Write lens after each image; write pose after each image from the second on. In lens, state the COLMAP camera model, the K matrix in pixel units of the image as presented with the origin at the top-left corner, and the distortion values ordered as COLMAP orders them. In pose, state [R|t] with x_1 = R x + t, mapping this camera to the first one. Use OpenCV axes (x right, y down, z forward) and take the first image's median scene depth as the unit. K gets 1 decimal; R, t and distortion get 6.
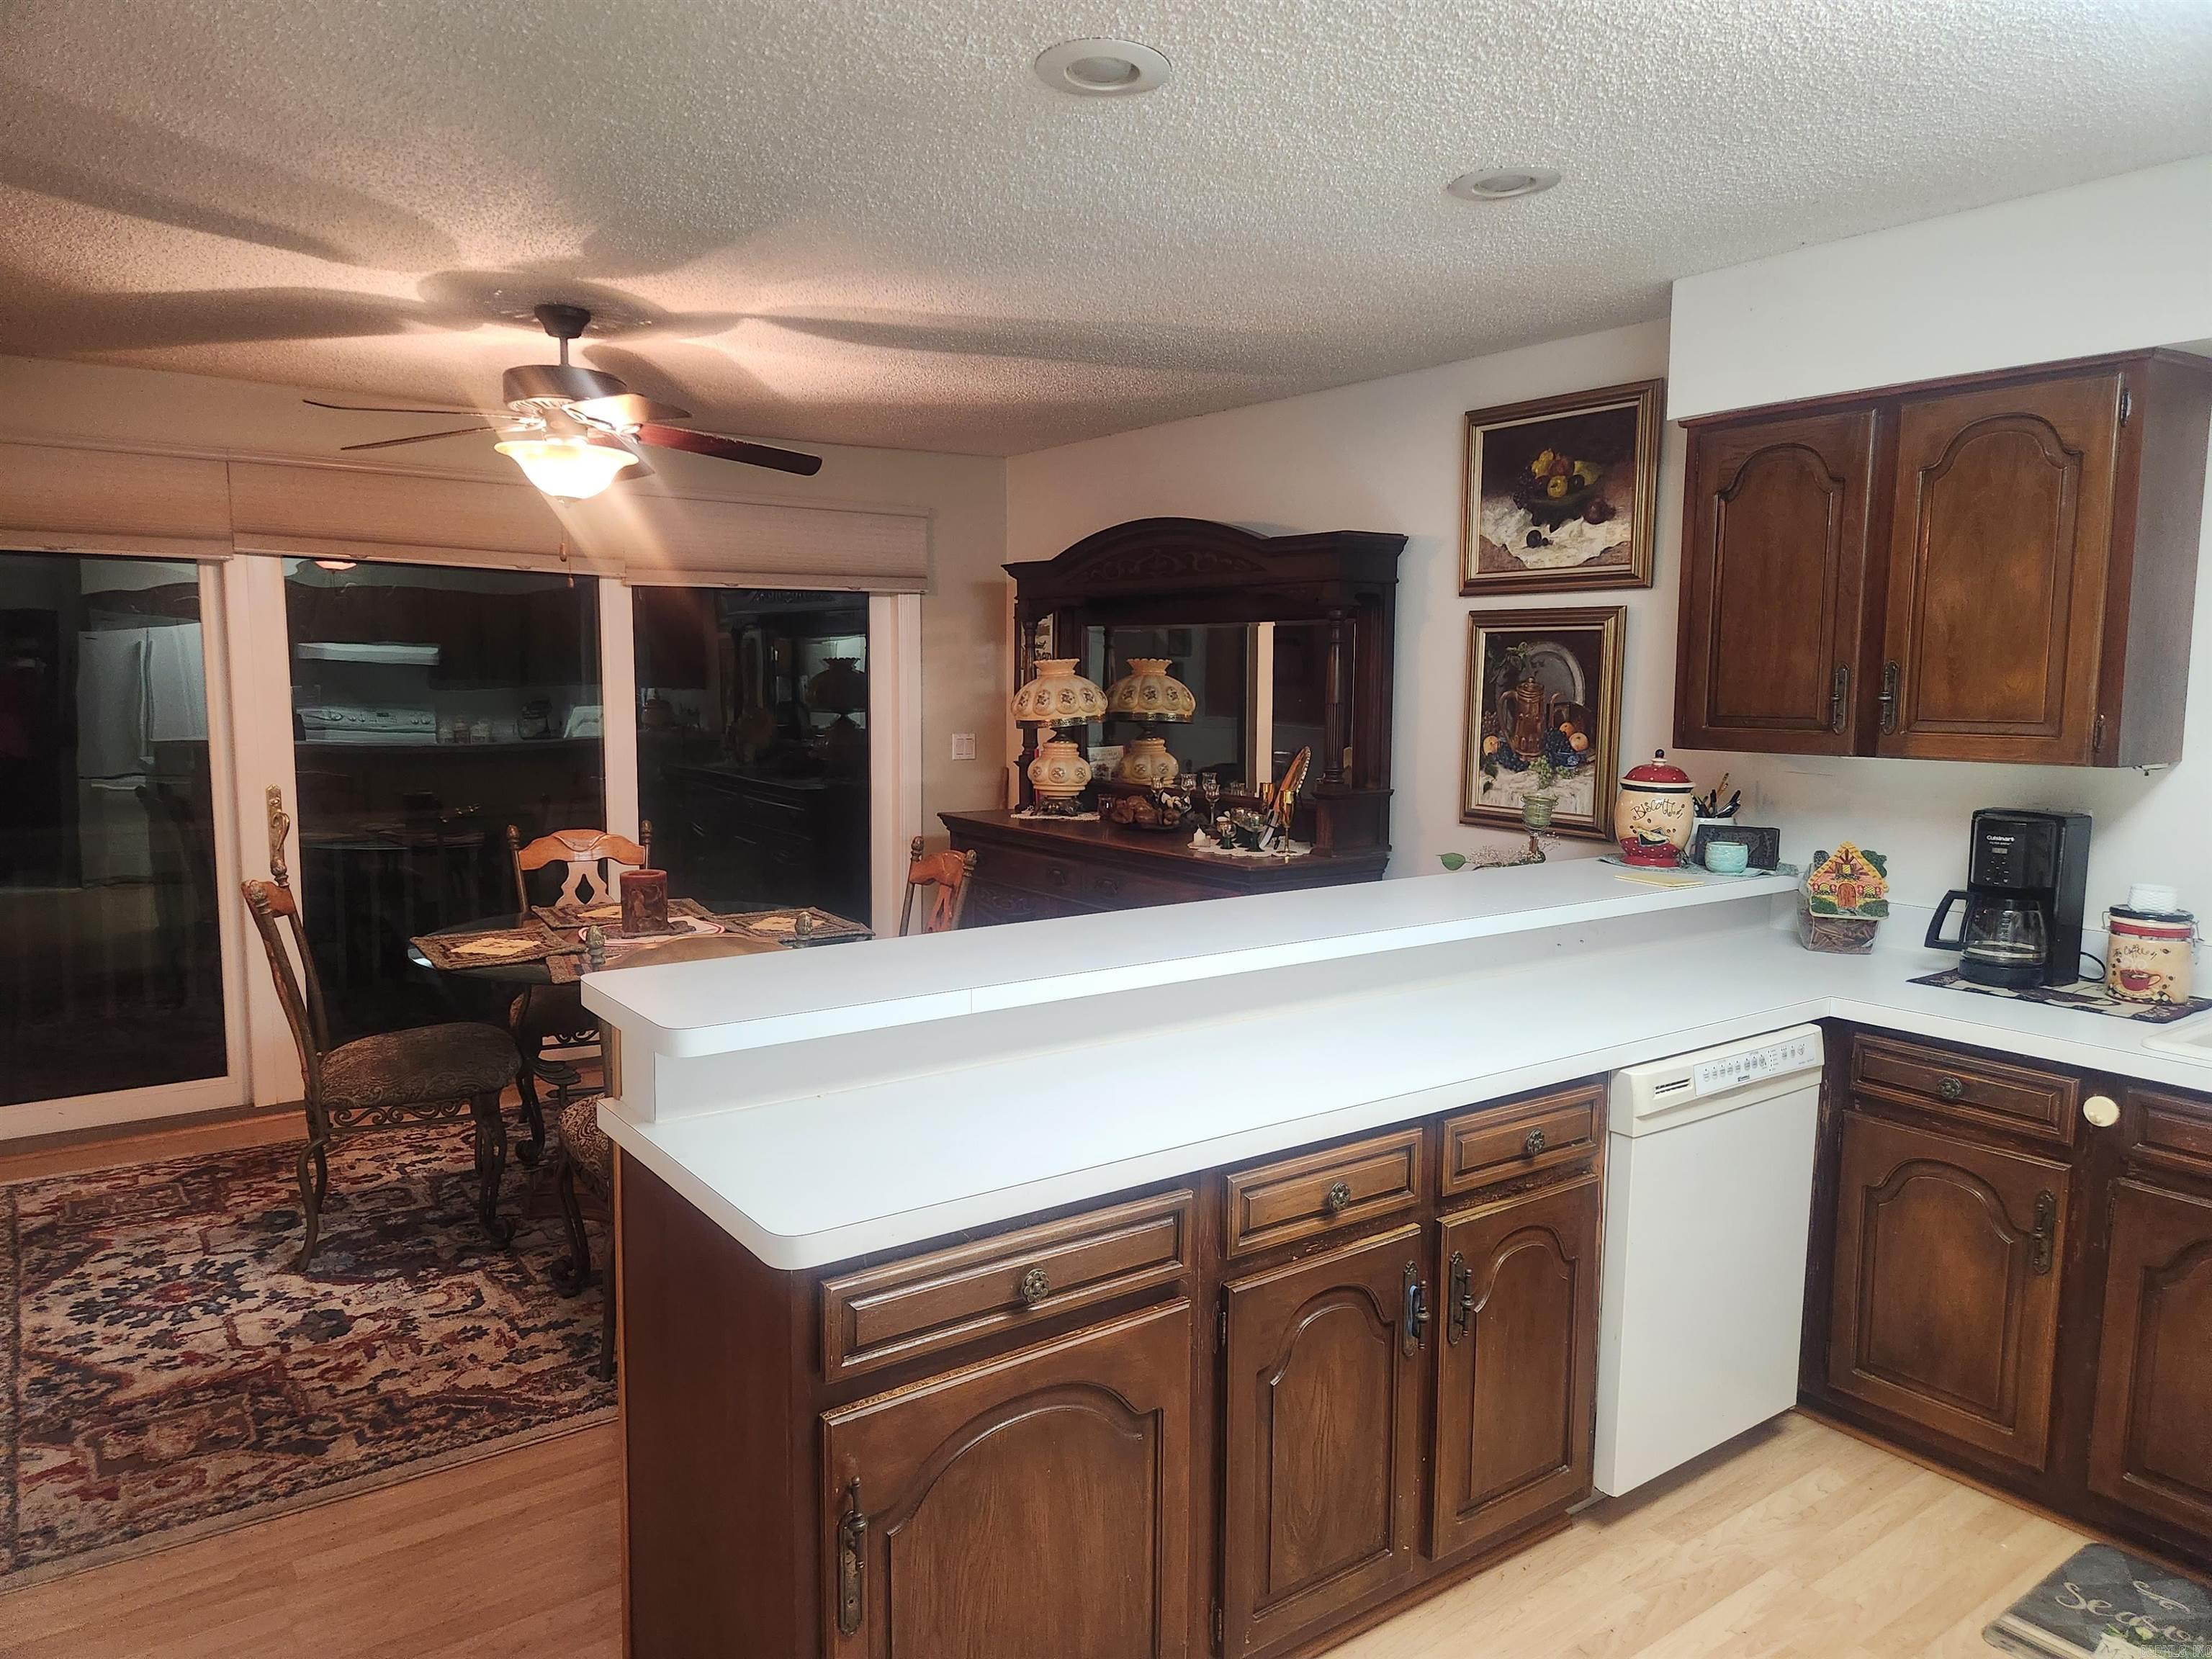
lens RADIAL K [[1444.3, 0, 1100.9], [0, 1444.3, 891.0], [0, 0, 1]] dist [0.063556, -0.049532]
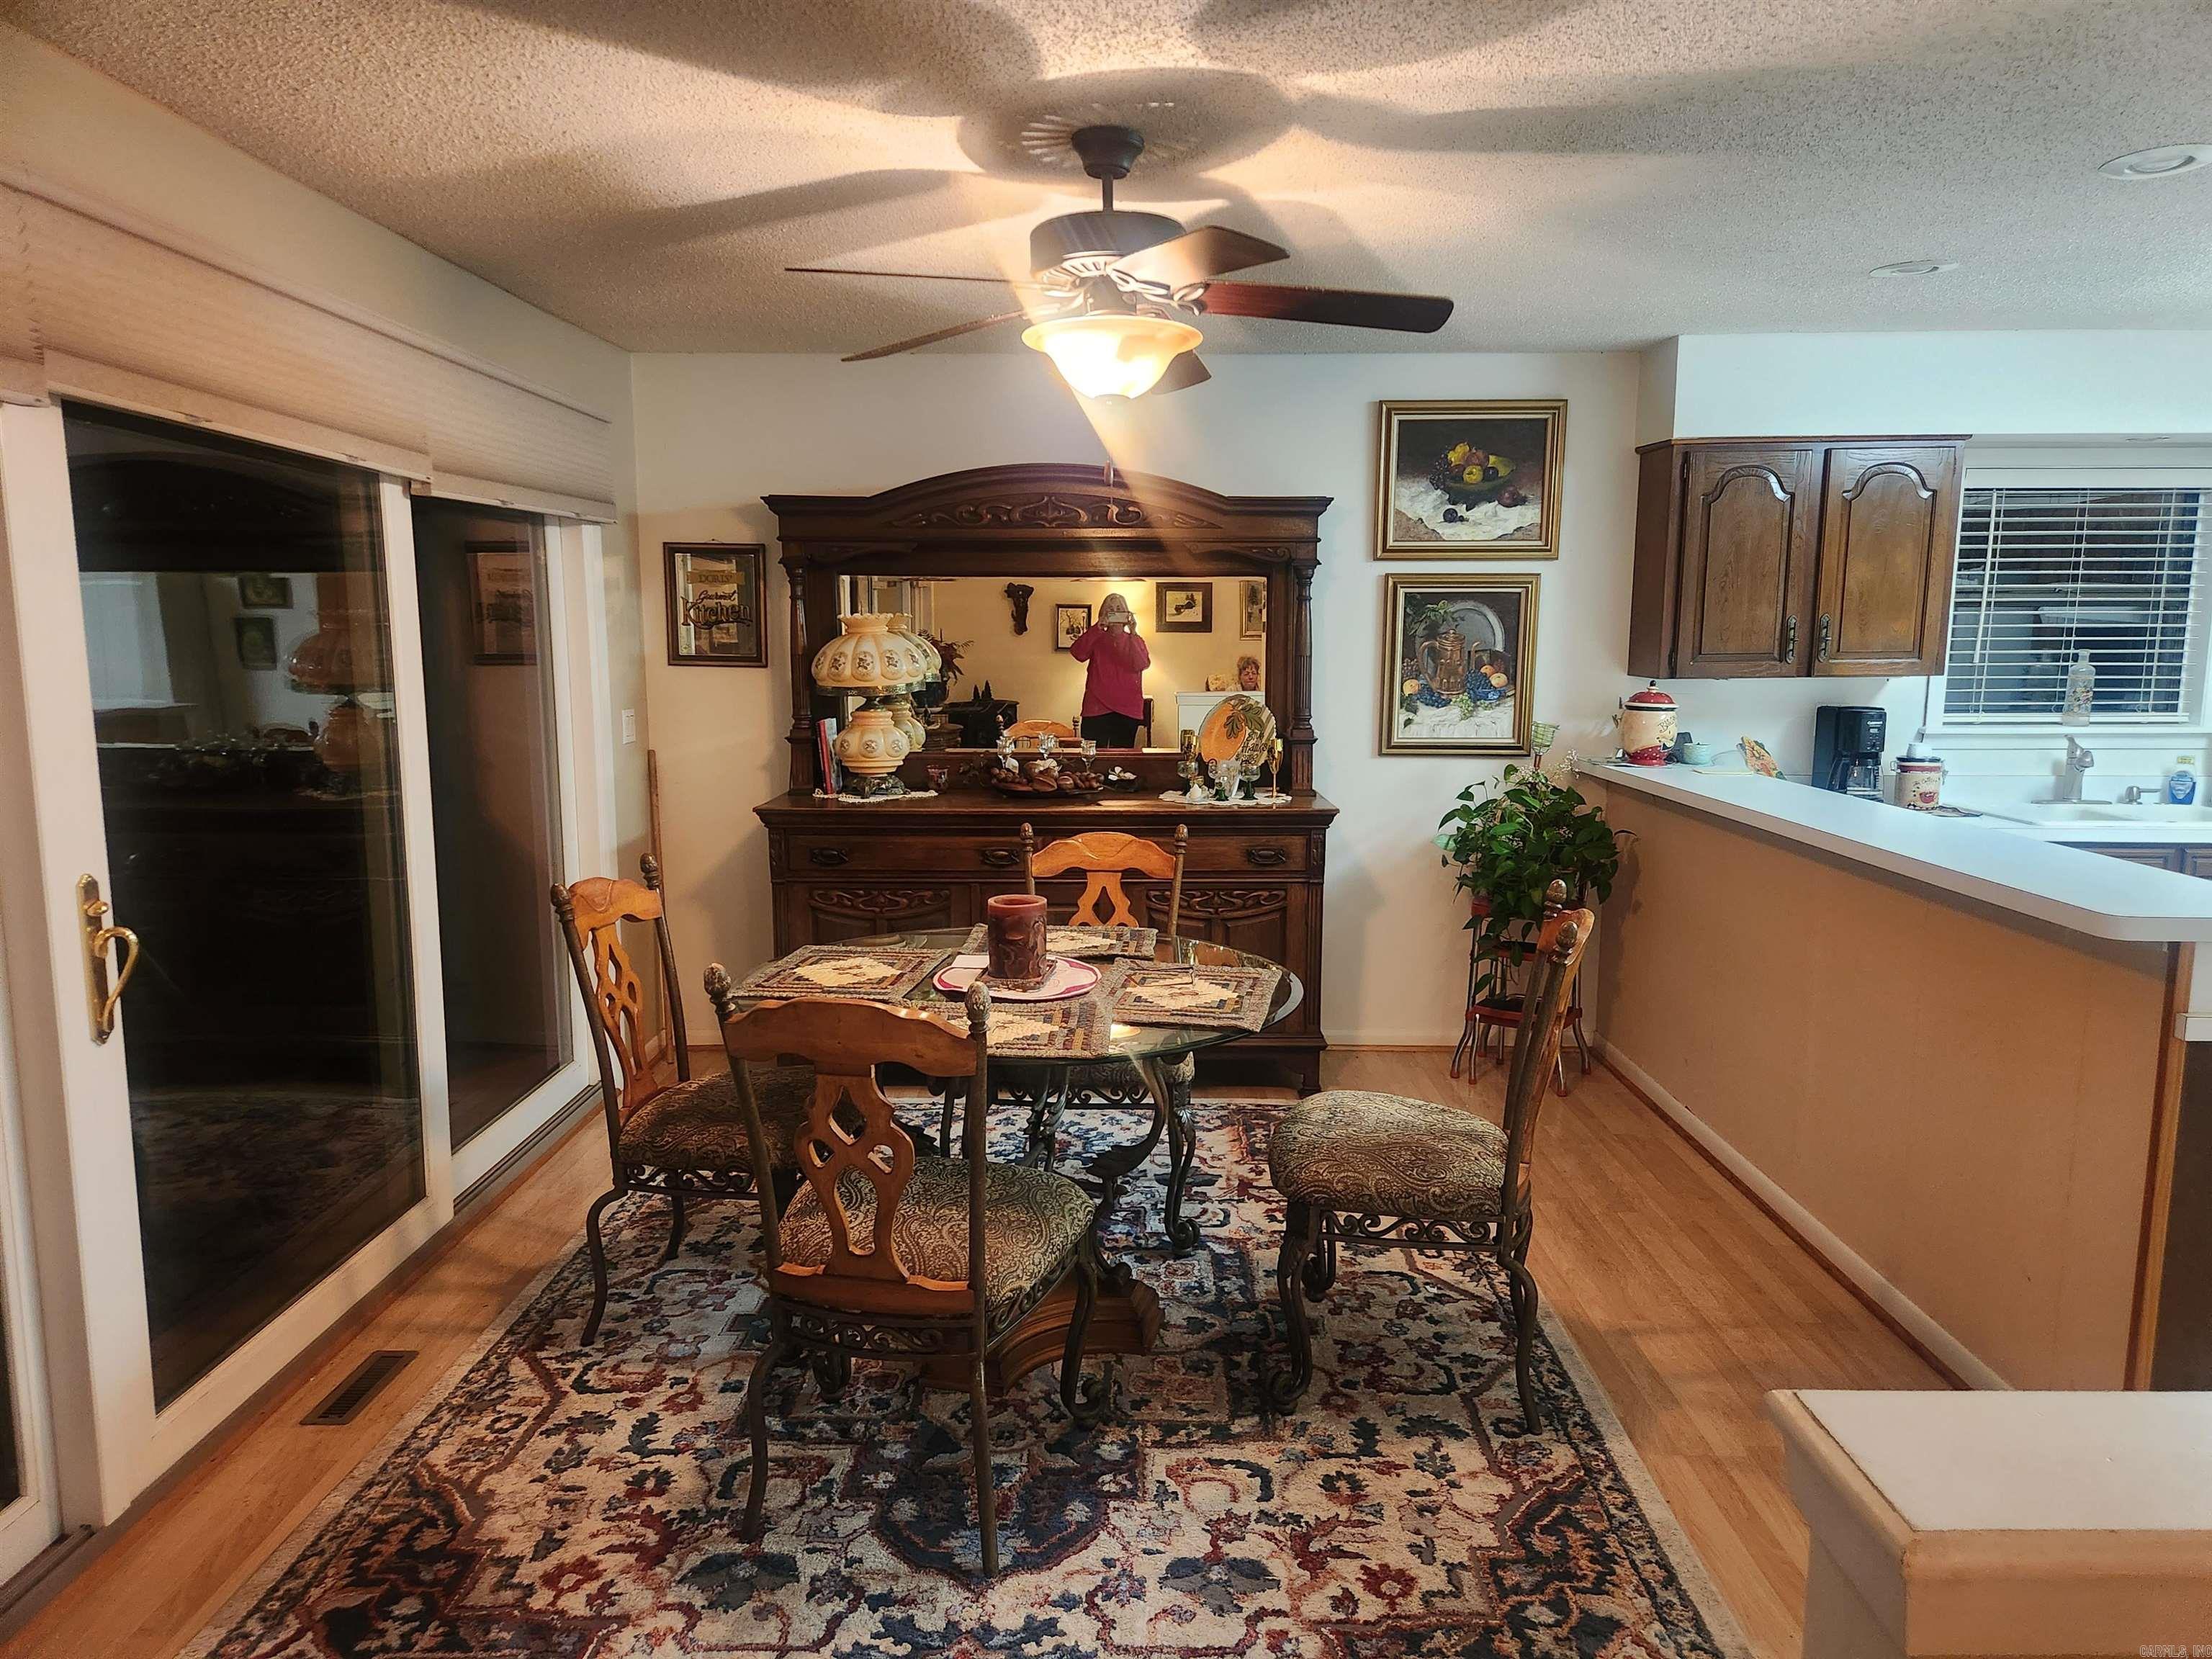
lens RADIAL K [[1444.3, 0, 1100.9], [0, 1444.3, 891.0], [0, 0, 1]] dist [0.063556, -0.049532]
pose [[0.597527, -0.155565, 0.786614, -0.906252], [0.127046, 0.986976, 0.098683, -0.090705], [-0.791720, 0.040970, 0.609508, 0.512881]]
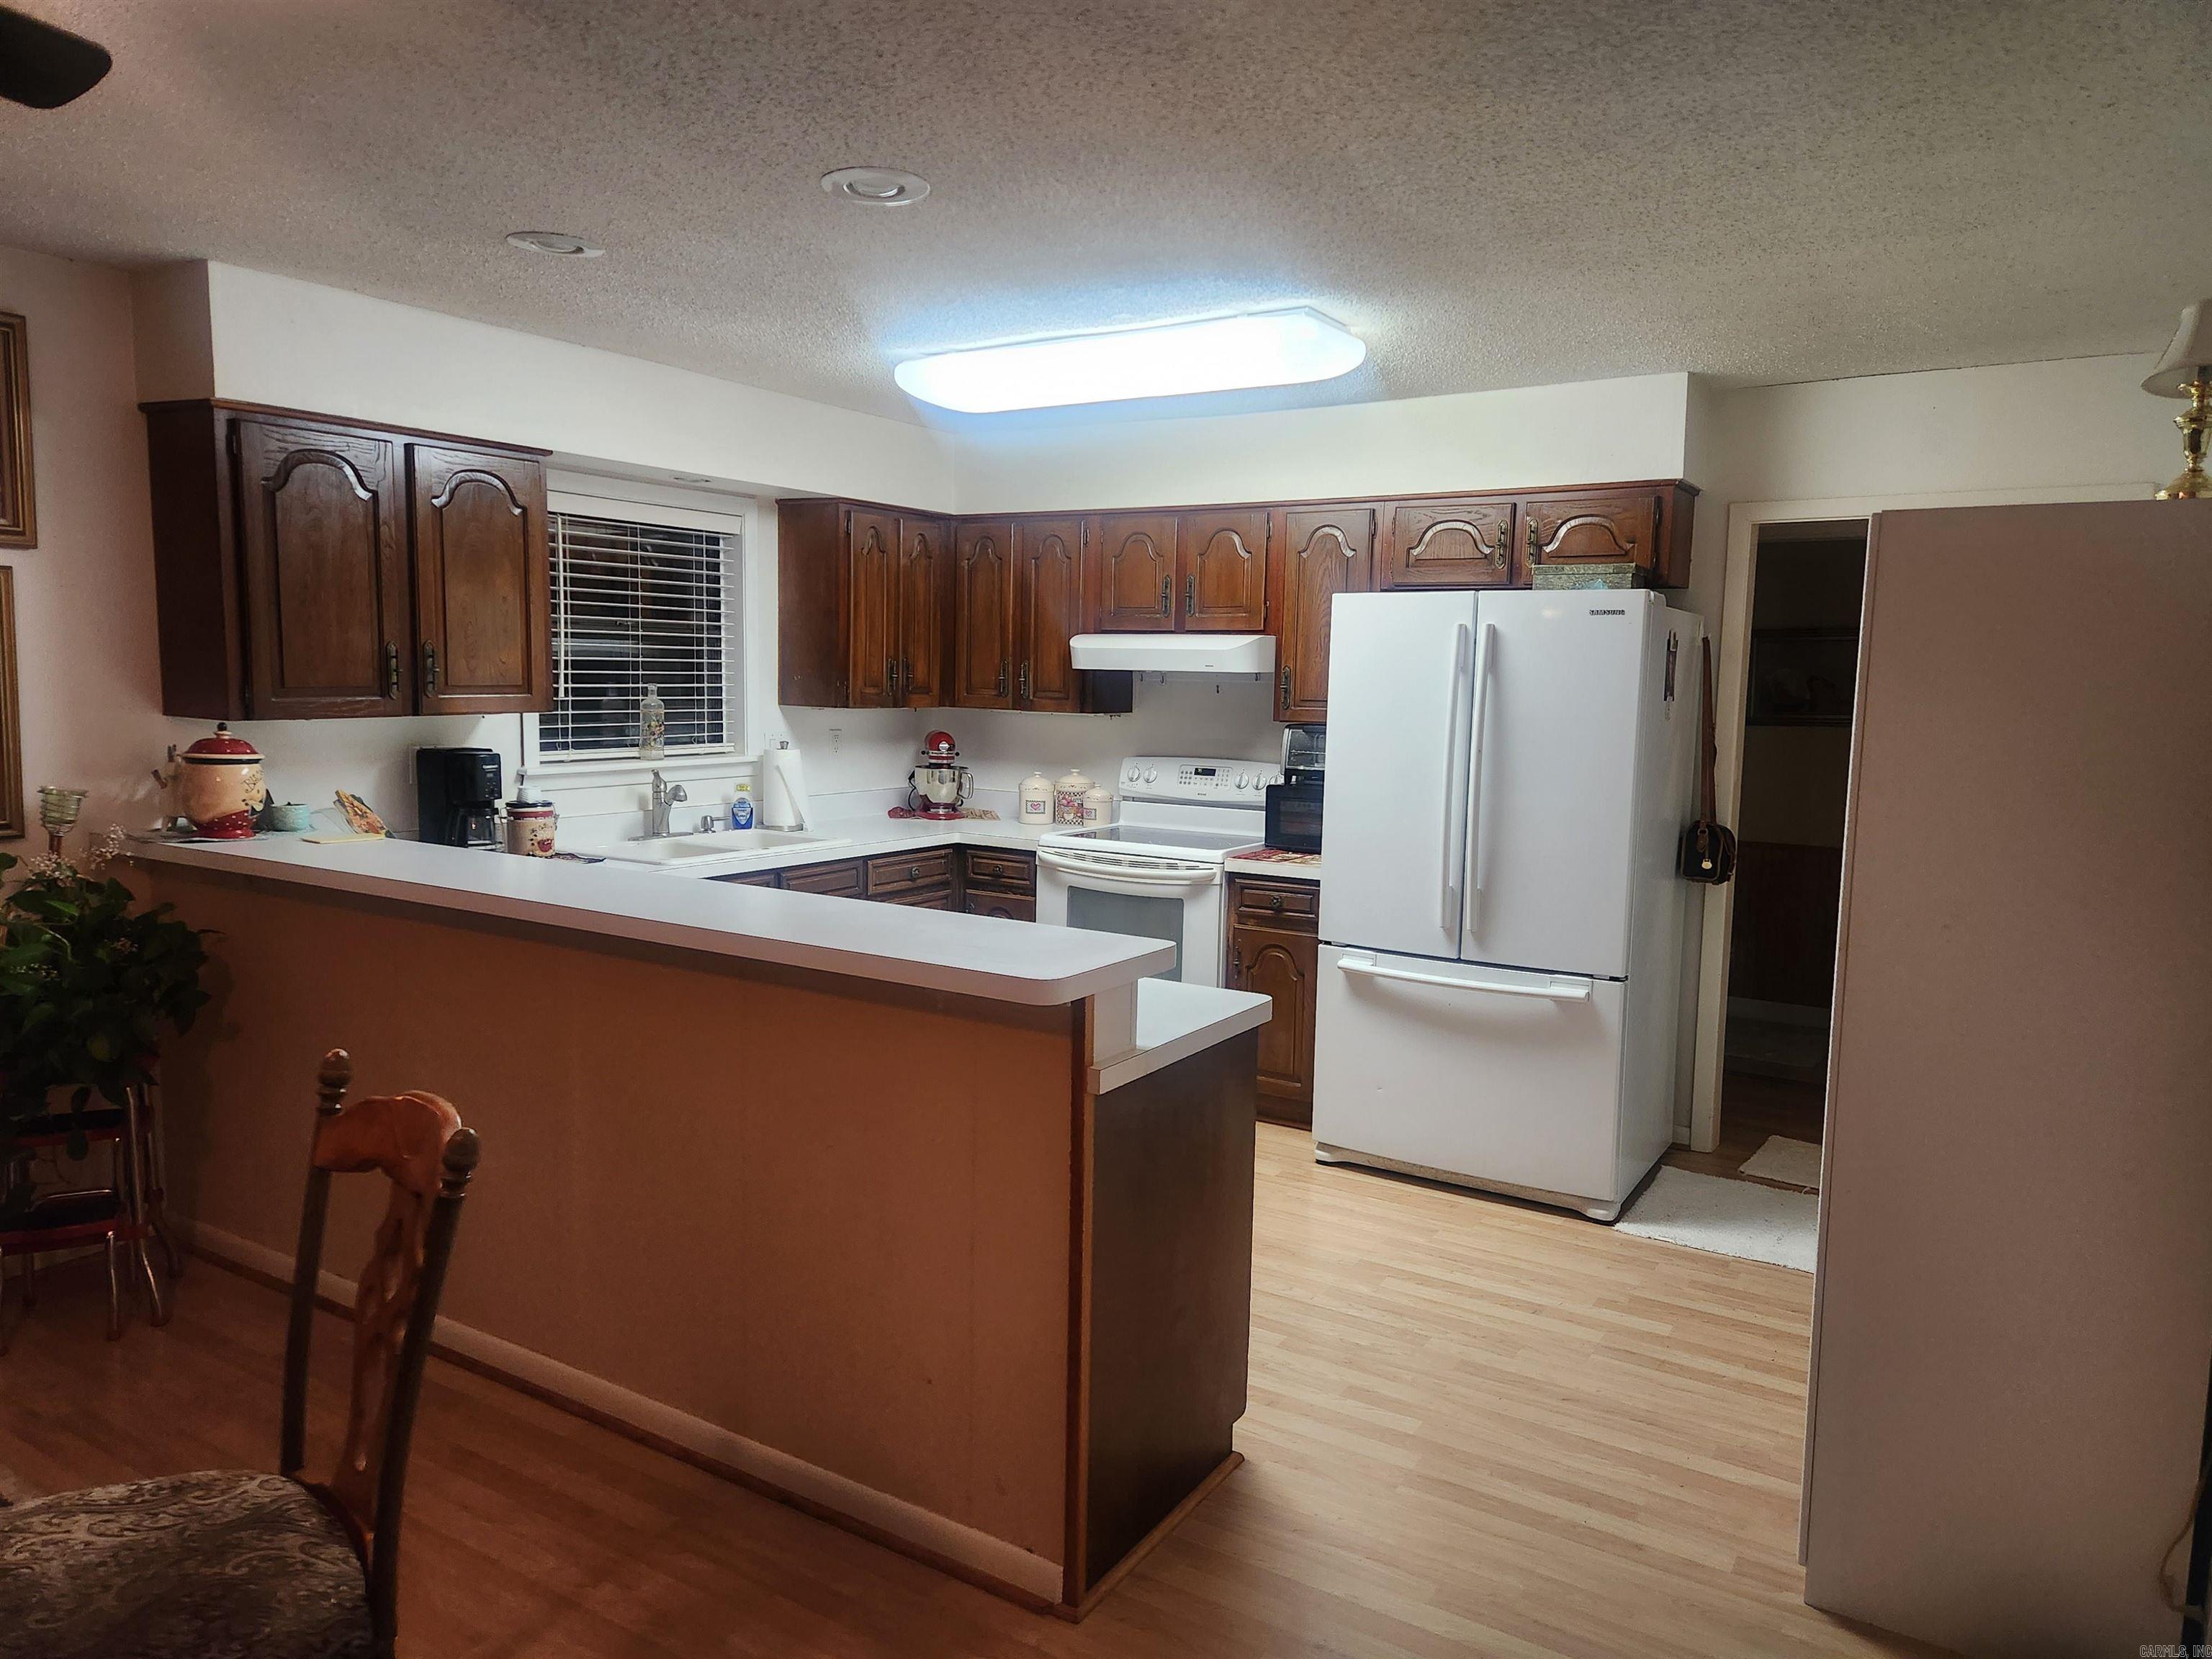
lens RADIAL K [[1475.3, 0, 1111.4], [0, 1475.3, 832.5], [0, 0, 1]] dist [0.034677, -0.001257]
pose [[-0.378180, -0.124569, 0.917313, -0.705625], [0.114332, 0.977034, 0.179815, -0.120851], [-0.918645, 0.172880, -0.355252, 0.711648]]
